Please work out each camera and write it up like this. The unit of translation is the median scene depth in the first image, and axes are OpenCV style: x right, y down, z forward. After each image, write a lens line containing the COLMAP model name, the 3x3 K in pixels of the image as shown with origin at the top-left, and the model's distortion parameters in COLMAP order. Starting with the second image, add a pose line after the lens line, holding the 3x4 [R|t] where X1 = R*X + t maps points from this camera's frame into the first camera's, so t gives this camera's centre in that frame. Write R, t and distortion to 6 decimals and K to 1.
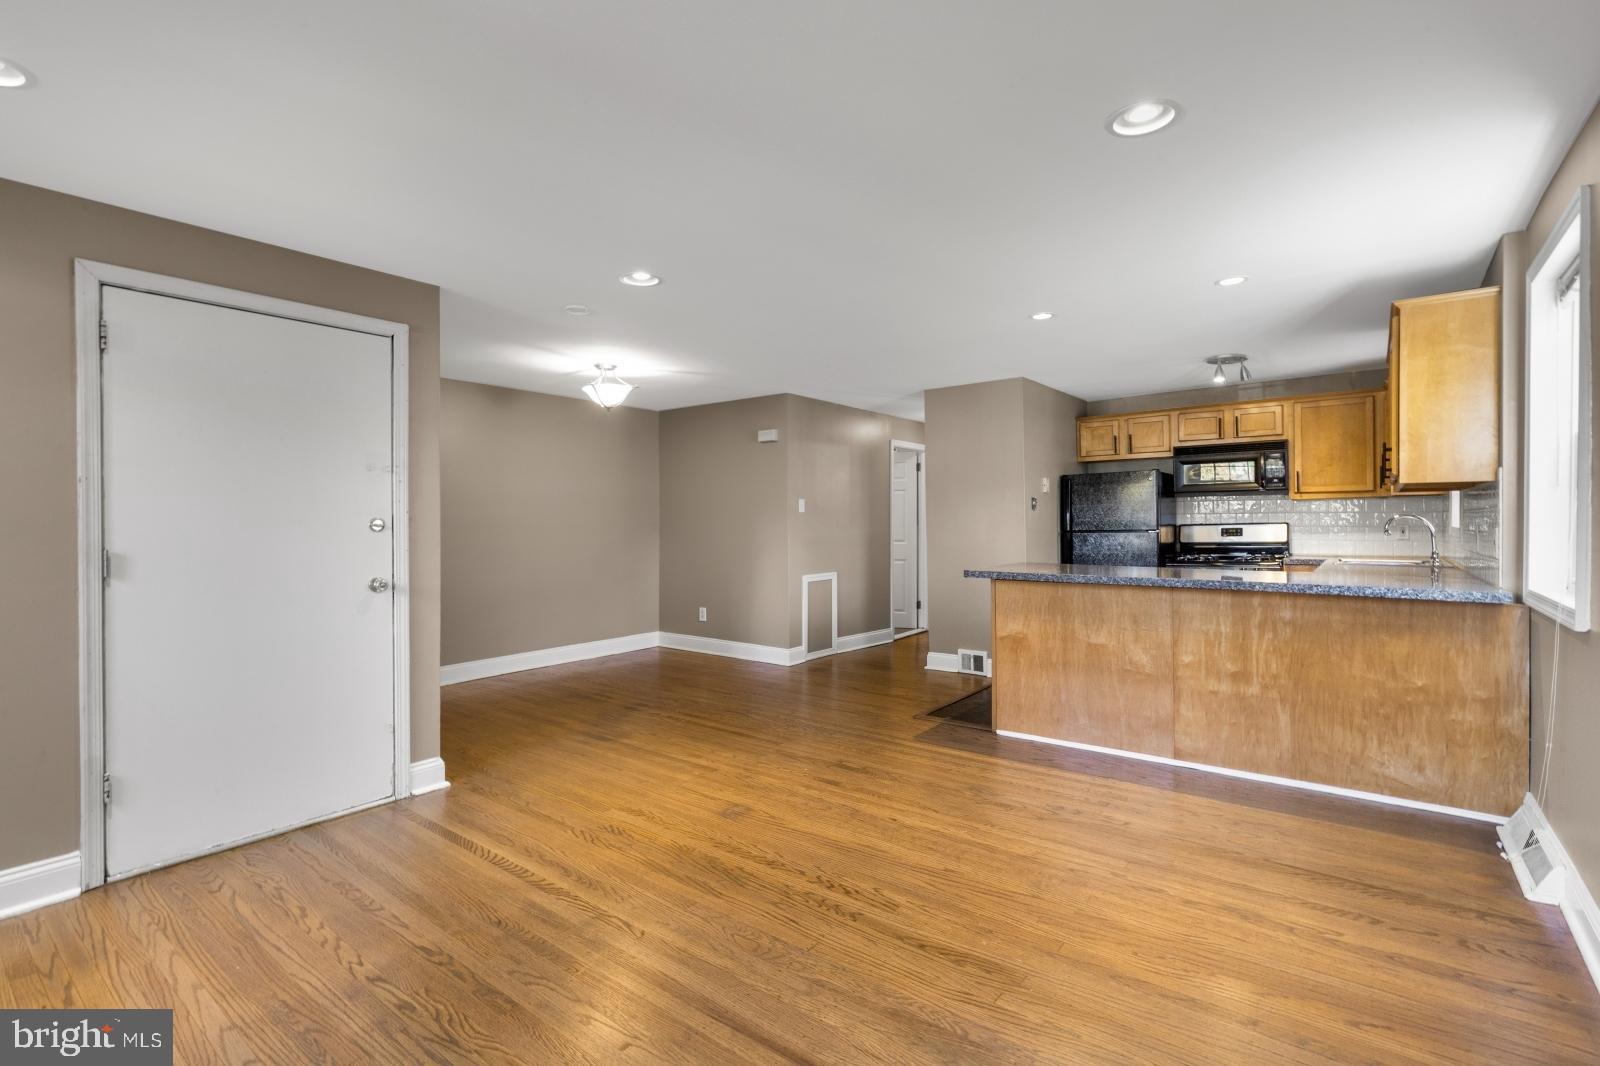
lens RADIAL K [[651.5, 0, 810.7], [0, 651.5, 530.3], [0, 0, 1]] dist [0.003042, -0.000190]
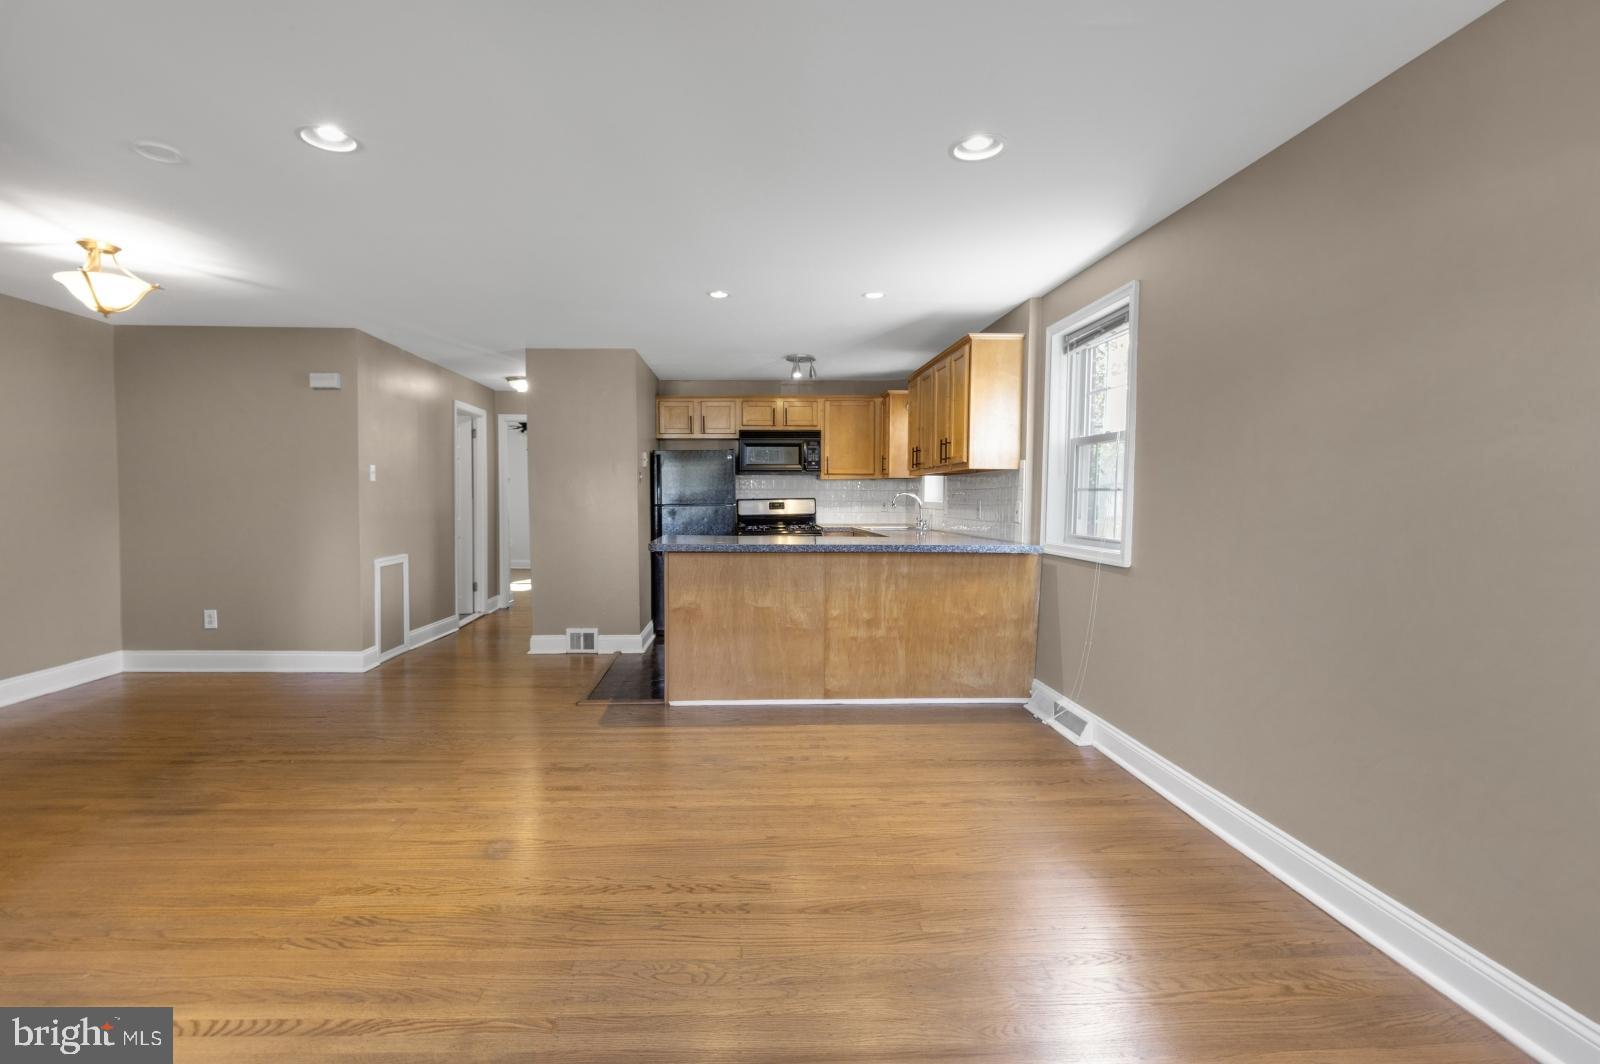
lens RADIAL K [[678.0, 0, 695.0], [0, 678.0, 530.6], [0, 0, 1]] dist [-0.001077, -0.000459]
pose [[0.814403, -0.020728, 0.579930, -0.309977], [-0.000794, 0.999321, 0.036834, 0.003802], [-0.580300, -0.030458, 0.813833, 0.144331]]
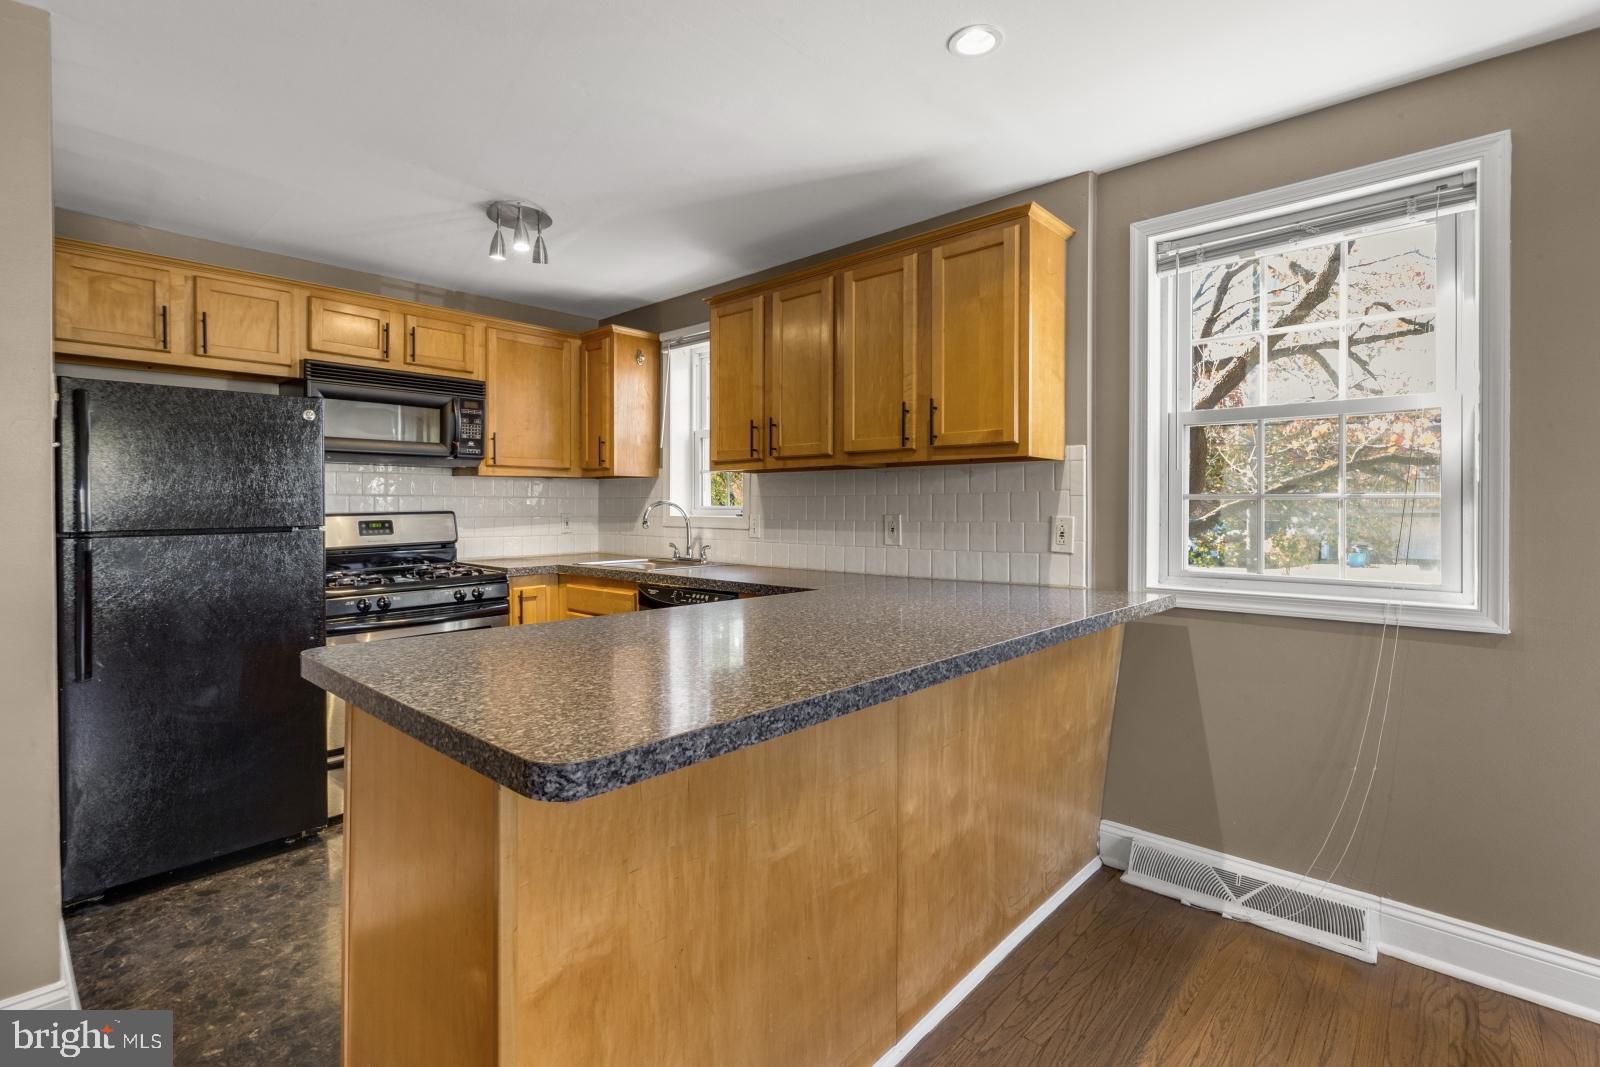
lens RADIAL K [[753.4, 0, 779.0], [0, 753.4, 512.1], [0, 0, 1]] dist [-0.000730, -0.000262]
pose [[0.106750, 0.001425, 0.994285, 0.035853], [0.009481, 0.999952, -0.002451, -0.009249], [-0.994241, 0.009688, 0.106731, 0.956784]]
